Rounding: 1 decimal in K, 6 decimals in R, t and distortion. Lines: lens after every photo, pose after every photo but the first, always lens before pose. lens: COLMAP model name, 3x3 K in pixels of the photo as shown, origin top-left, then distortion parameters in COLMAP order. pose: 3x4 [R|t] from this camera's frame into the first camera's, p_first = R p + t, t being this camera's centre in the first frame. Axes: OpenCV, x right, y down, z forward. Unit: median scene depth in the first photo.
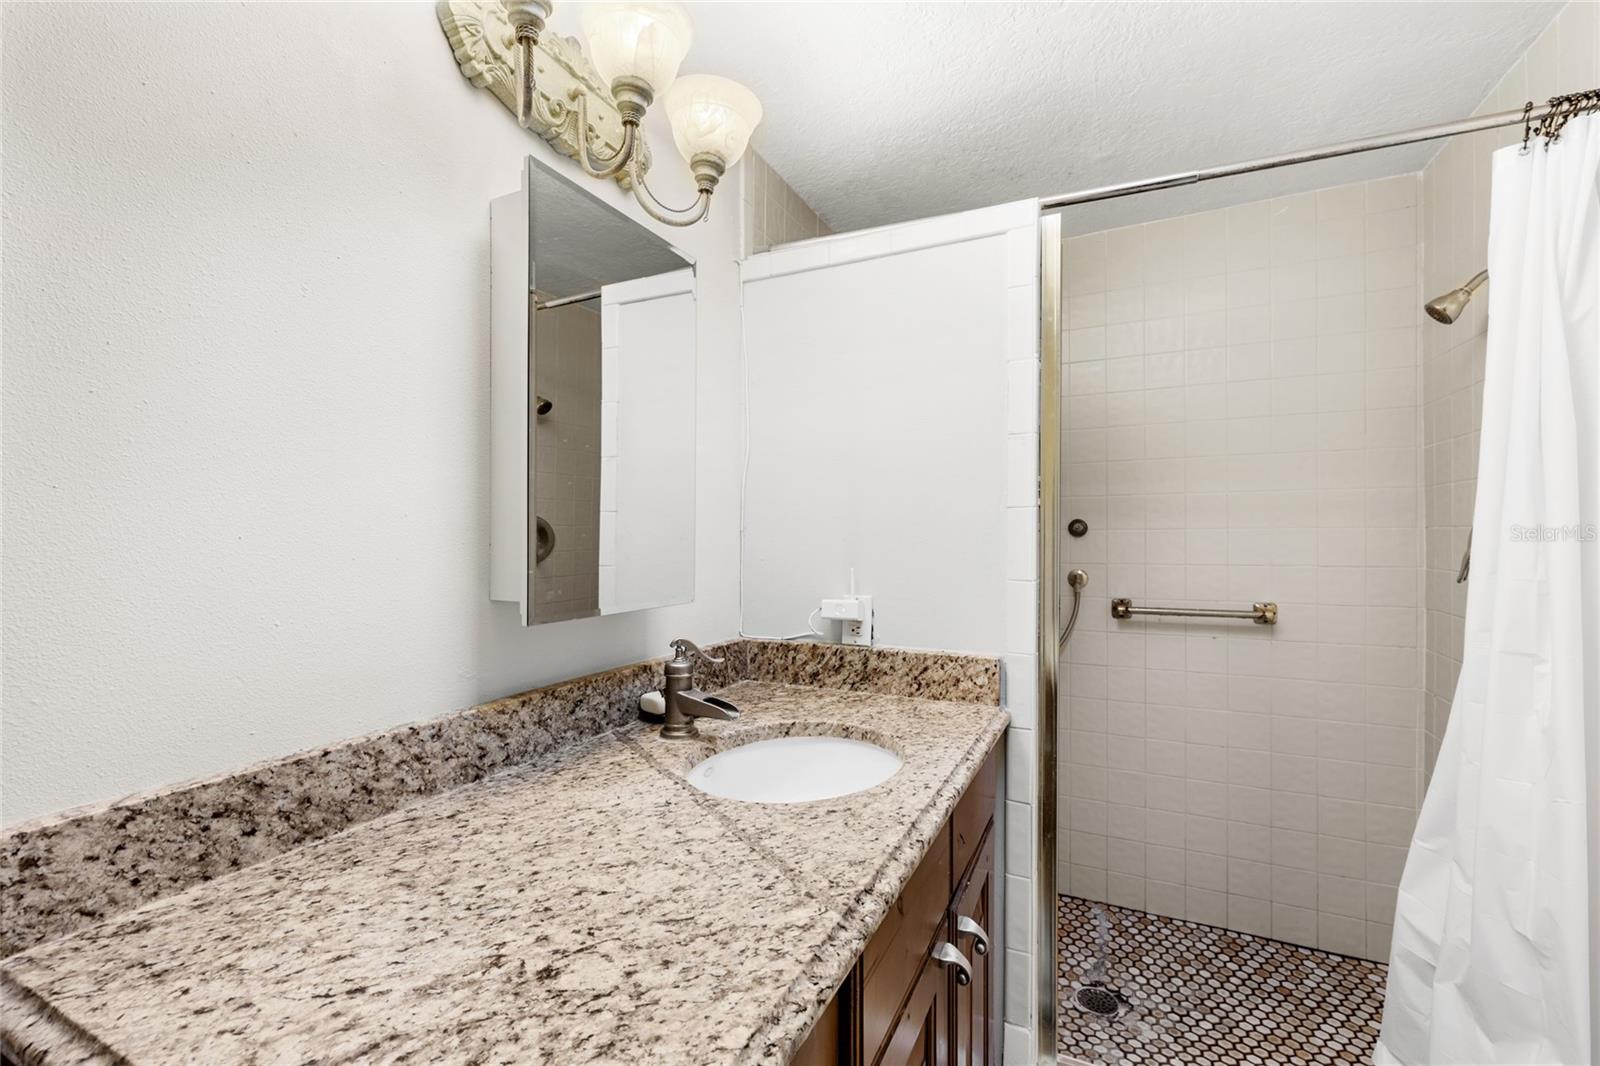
lens RADIAL K [[675.3, 0, 796.7], [0, 675.3, 536.8], [0, 0, 1]] dist [0.000861, 0.000070]
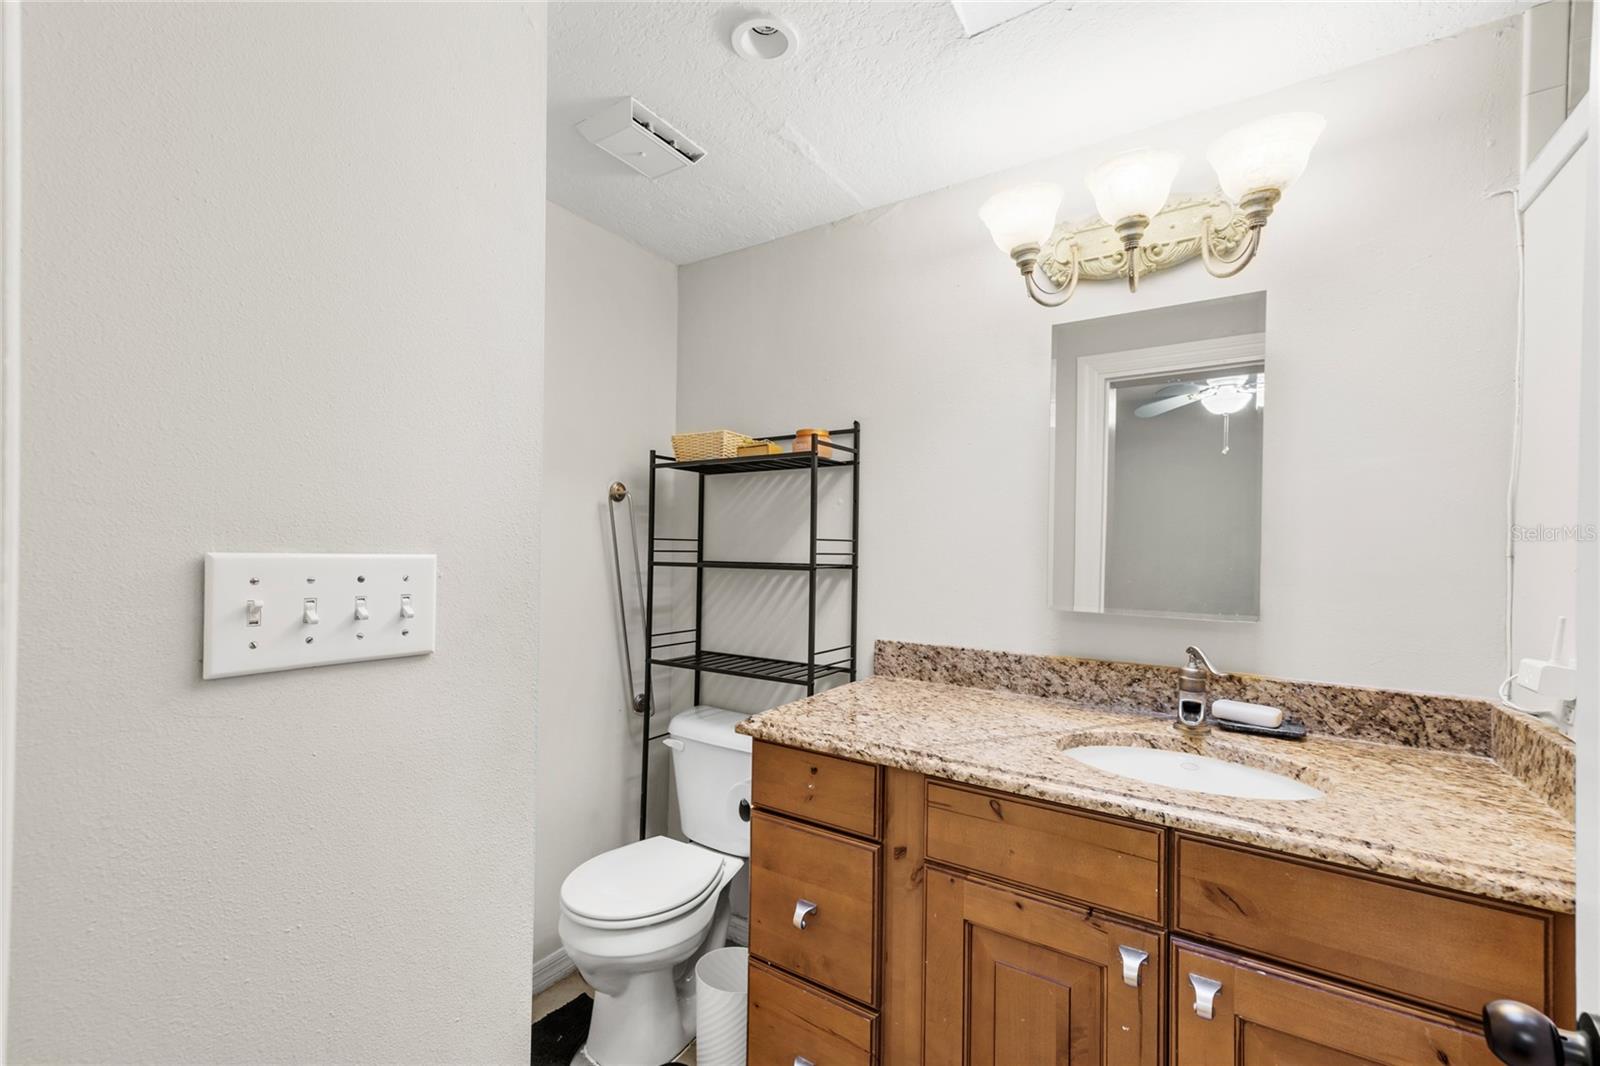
lens RADIAL K [[675.3, 0, 796.4], [0, 675.3, 538.4], [0, 0, 1]] dist [0.000861, 0.000070]
pose [[-0.112747, -0.010826, -0.993565, 1.328571], [-0.016790, 0.999819, -0.008989, -0.016682], [0.993482, 0.015668, -0.112908, 0.574553]]
